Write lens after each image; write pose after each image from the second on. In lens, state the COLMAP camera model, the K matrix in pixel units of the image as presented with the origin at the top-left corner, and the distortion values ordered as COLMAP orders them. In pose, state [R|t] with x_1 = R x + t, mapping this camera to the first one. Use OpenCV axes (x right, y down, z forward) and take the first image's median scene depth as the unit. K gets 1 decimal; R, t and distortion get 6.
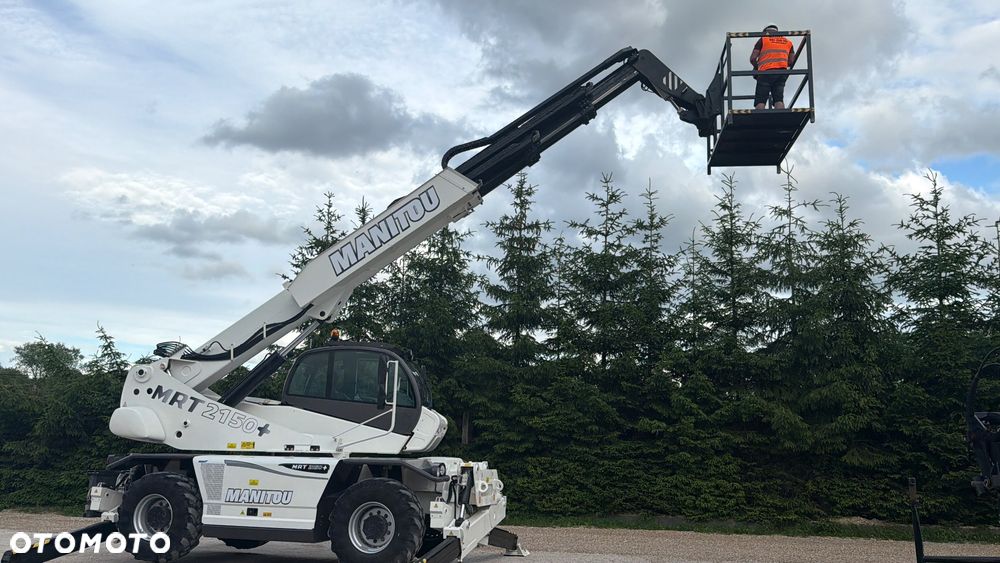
lens RADIAL K [[820.1, 0, 500.1], [0, 820.1, 273.7], [0, 0, 1]] dist [0.097611, -0.199275]
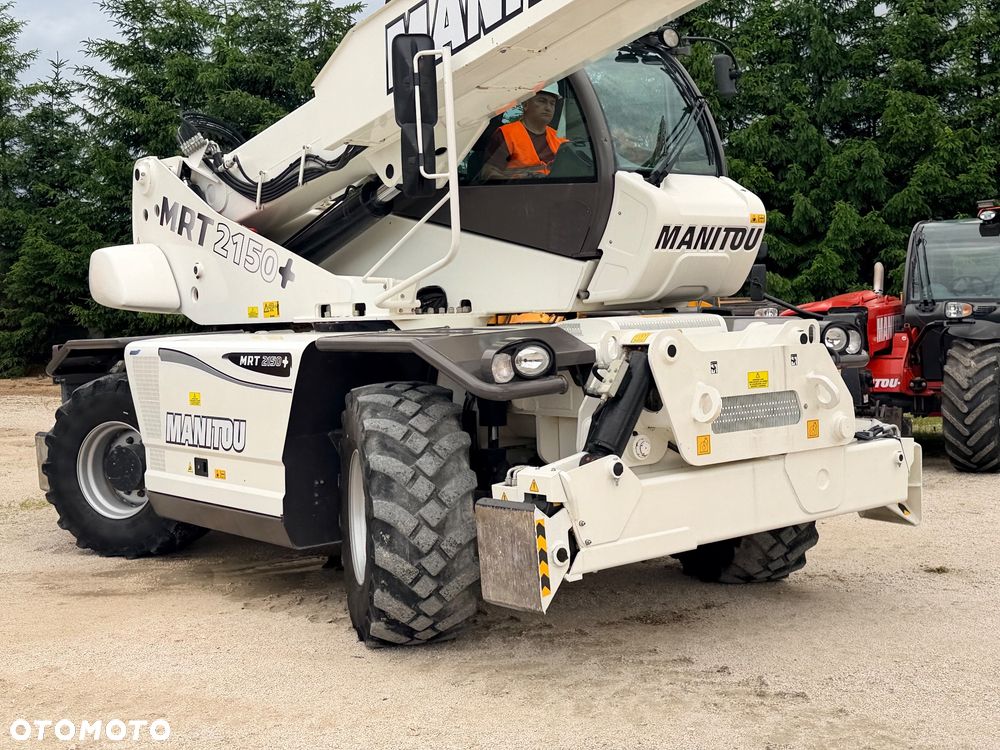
lens RADIAL K [[1237.5, 0, 480.8], [0, 1237.5, 362.2], [0, 0, 1]] dist [0.130587, 0.000000]
pose [[0.794081, -0.033440, -0.606892, 0.115774], [0.189454, 0.962360, 0.194862, 0.082651], [0.577532, -0.269714, 0.770526, 0.359167]]
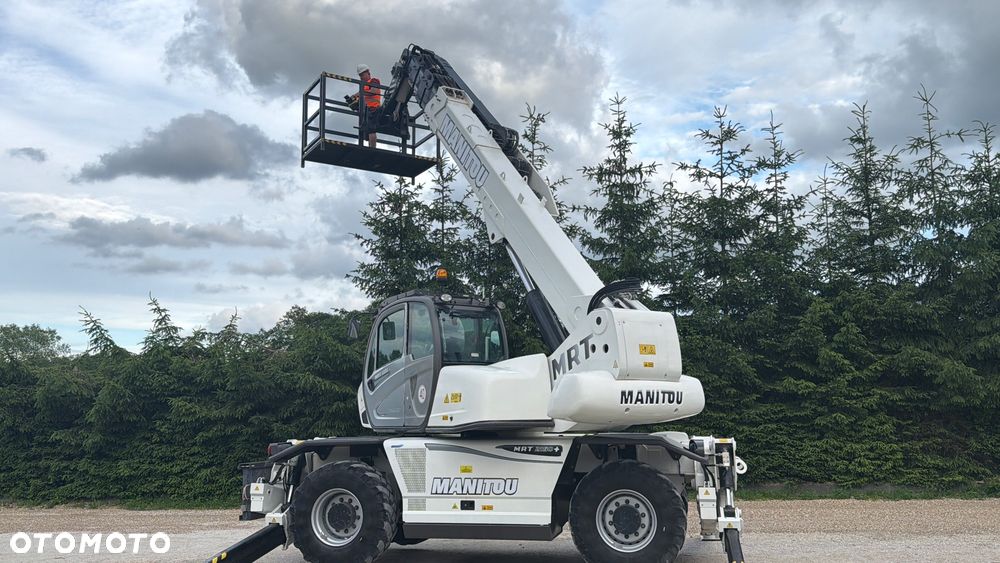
lens RADIAL K [[820.1, 0, 479.2], [0, 820.1, 285.3], [0, 0, 1]] dist [0.097611, -0.199275]
pose [[0.999105, -0.035210, 0.023429, -0.175700], [0.033923, 0.998005, 0.053239, 0.015584], [-0.025257, -0.052396, 0.998307, 0.114251]]
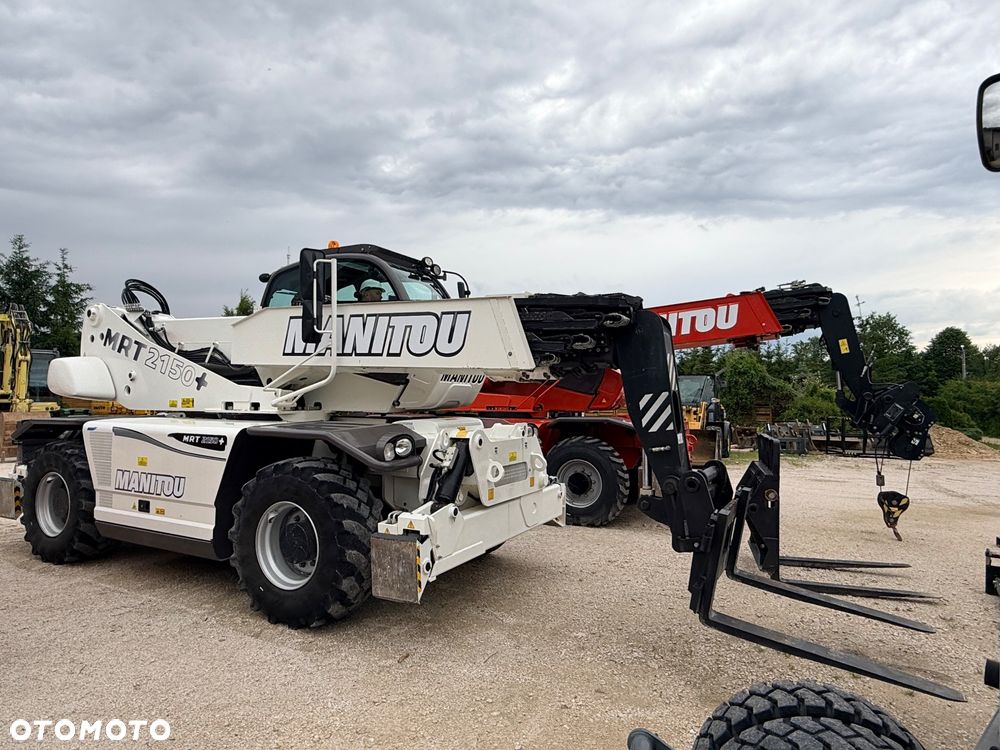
lens RADIAL K [[596.2, 0, 499.2], [0, 596.2, 376.5], [0, 0, 1]] dist [-0.021578, 0.008125]
pose [[0.970802, -0.032789, -0.237632, 0.047203], [0.074564, 0.982790, 0.169011, 0.077383], [0.228001, -0.181795, 0.956539, 0.377782]]
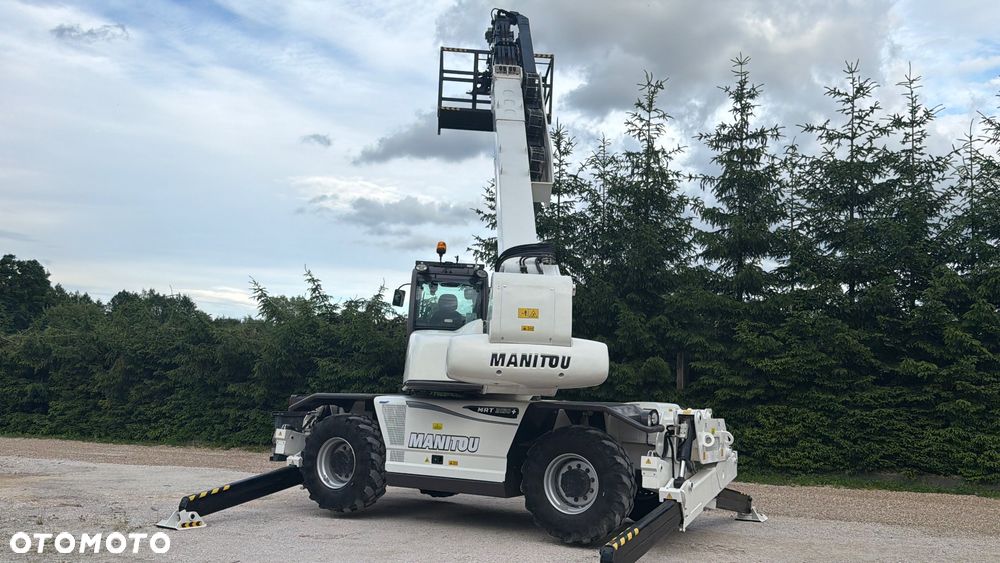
lens RADIAL K [[820.1, 0, 483.9], [0, 820.1, 292.0], [0, 0, 1]] dist [0.097611, -0.199275]
pose [[0.963191, -0.024619, -0.267688, -0.006978], [0.047452, 0.995732, 0.079164, 0.024983], [0.264597, -0.088953, 0.960248, 0.109884]]
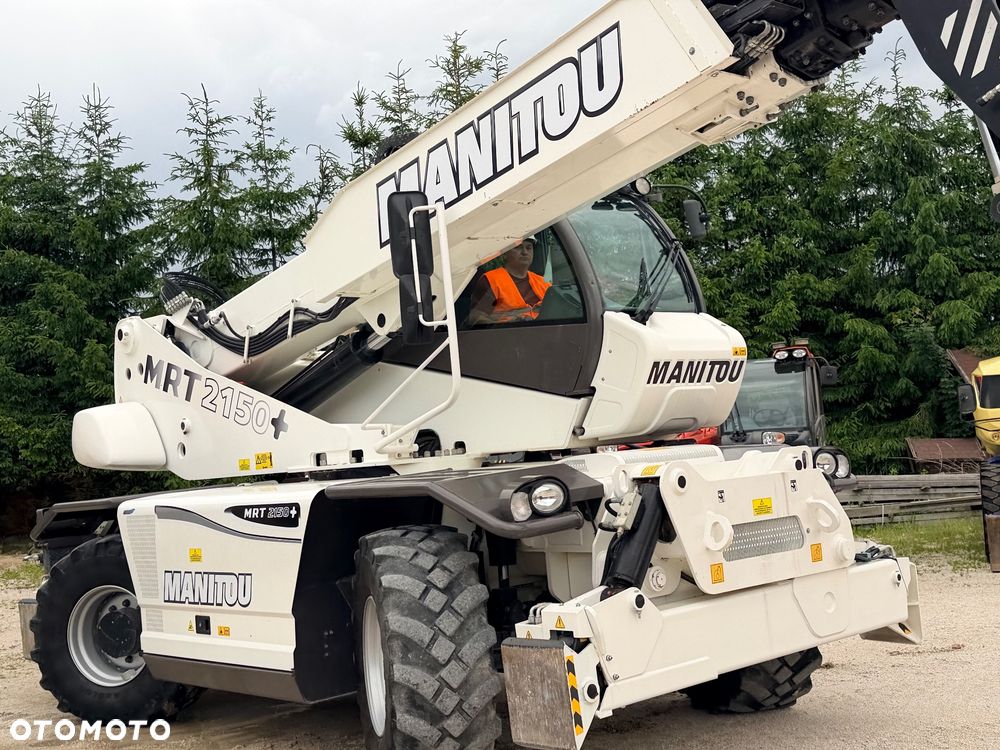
lens RADIAL K [[1237.5, 0, 501.0], [0, 1237.5, 363.4], [0, 0, 1]] dist [0.130587, 0.000000]
pose [[0.822961, -0.136050, -0.551567, 0.109053], [0.226261, 0.969067, 0.098560, 0.078277], [0.521096, -0.205909, 0.828287, 0.345053]]
